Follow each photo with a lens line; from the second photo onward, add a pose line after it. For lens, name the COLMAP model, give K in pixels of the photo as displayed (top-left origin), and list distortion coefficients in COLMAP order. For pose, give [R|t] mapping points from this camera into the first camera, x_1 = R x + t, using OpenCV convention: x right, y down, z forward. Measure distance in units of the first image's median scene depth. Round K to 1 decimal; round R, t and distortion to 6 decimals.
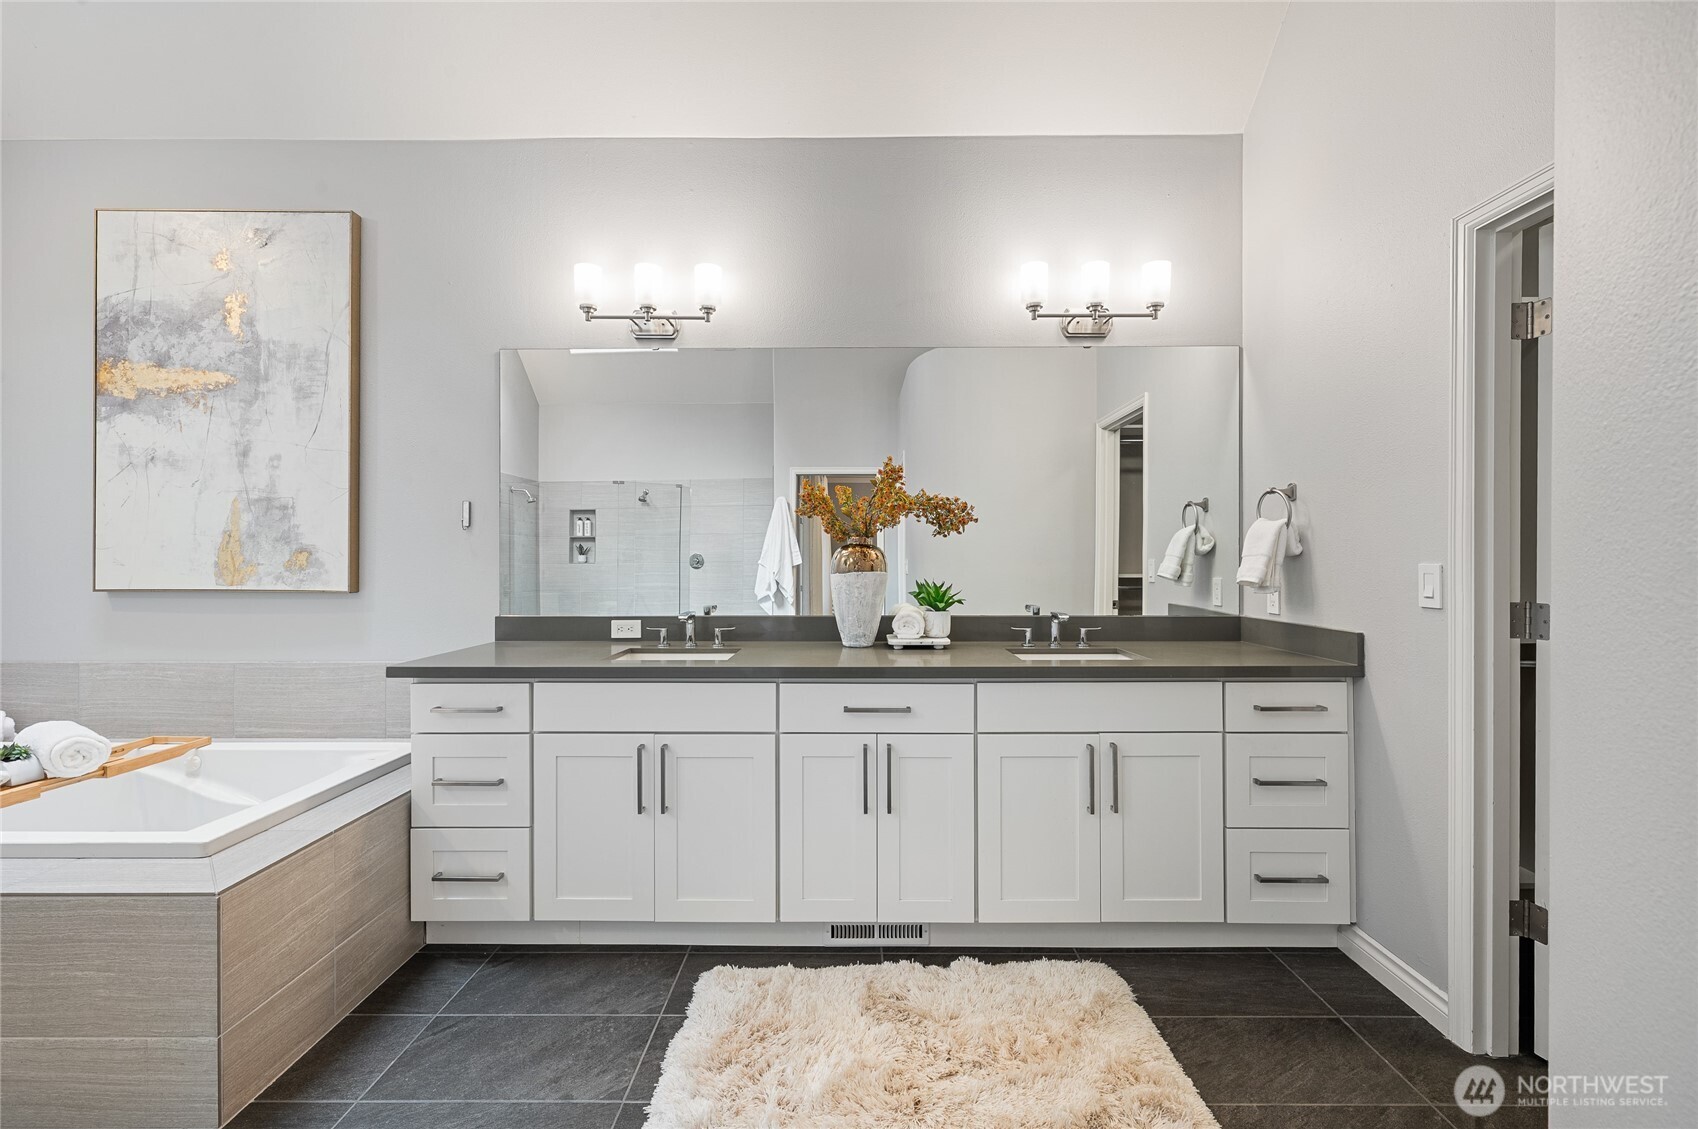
lens RADIAL K [[682.8, 0, 852.2], [0, 682.8, 564.5], [0, 0, 1]] dist [0.001893, 0.000025]
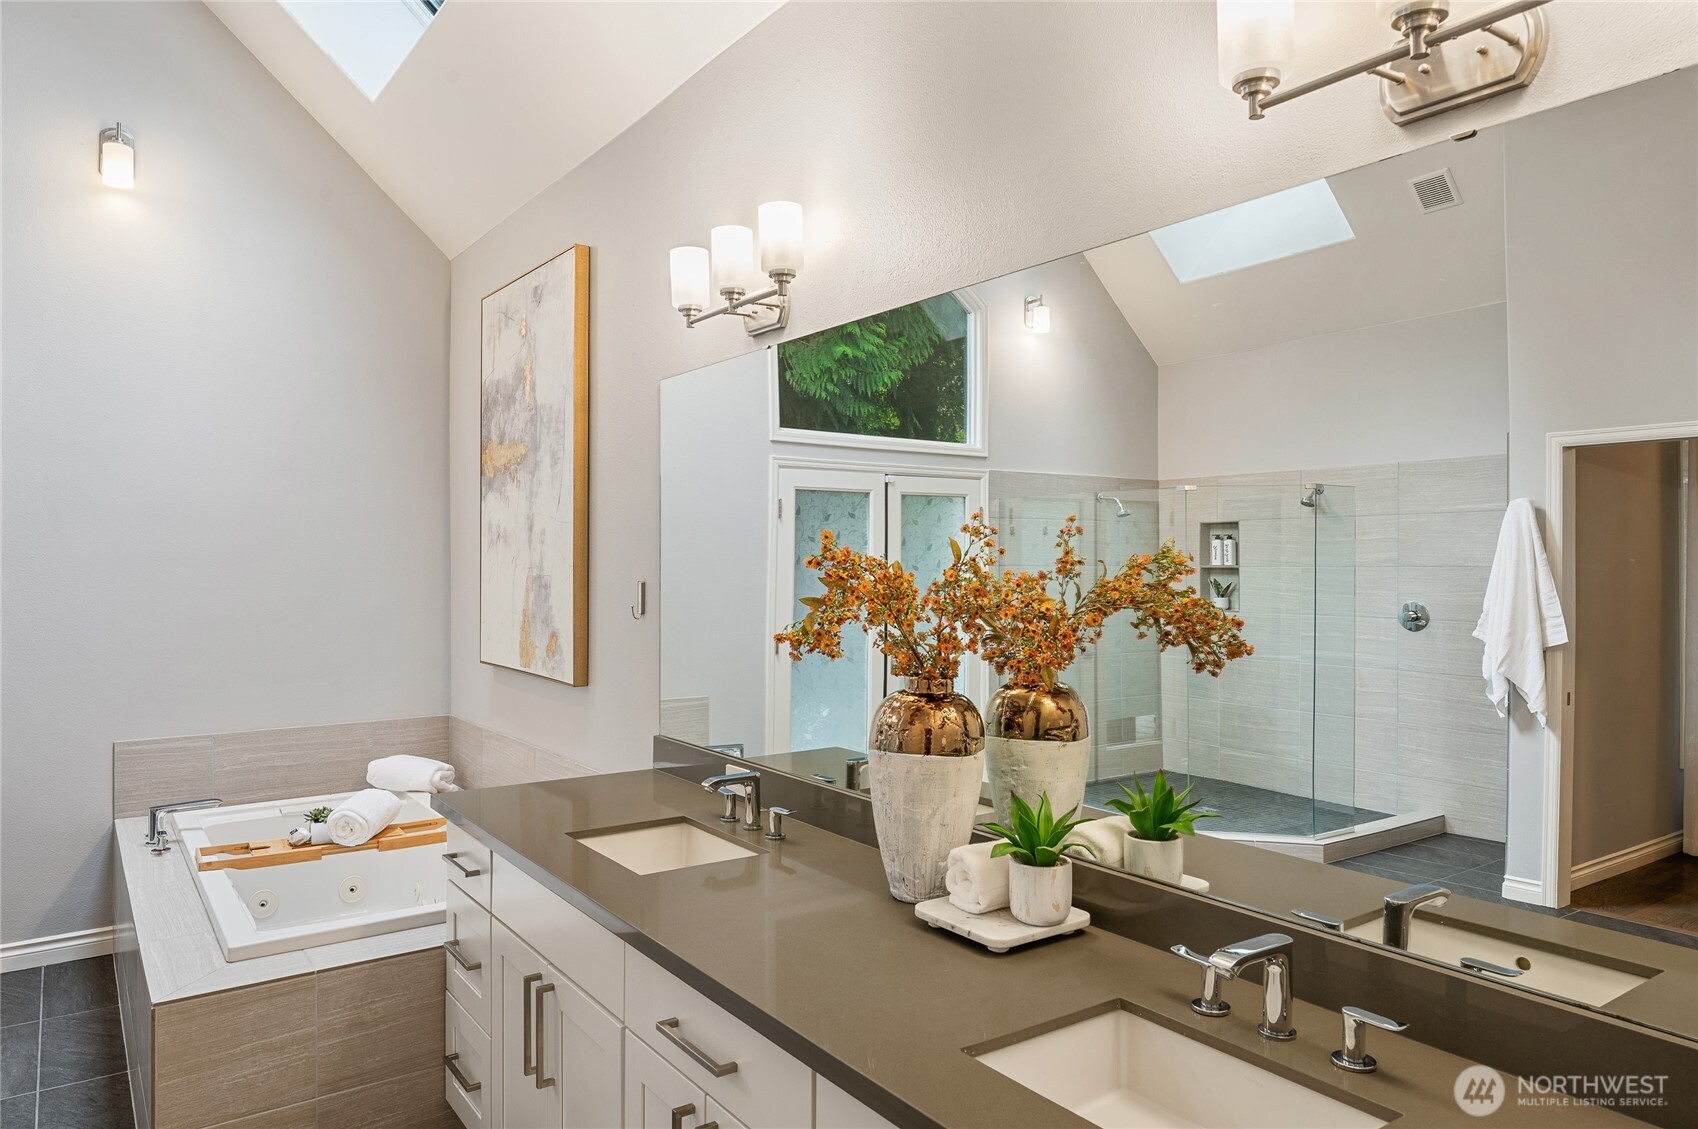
lens RADIAL K [[1101.9, 0, 846.3], [0, 1101.9, 560.4], [0, 0, 1]] dist [0.010269, 0.004001]
pose [[0.580496, 0.003497, -0.814256, 0.600767], [-0.009423, 0.999953, -0.002423, -0.118383], [0.814209, 0.009079, 0.580501, 0.472953]]
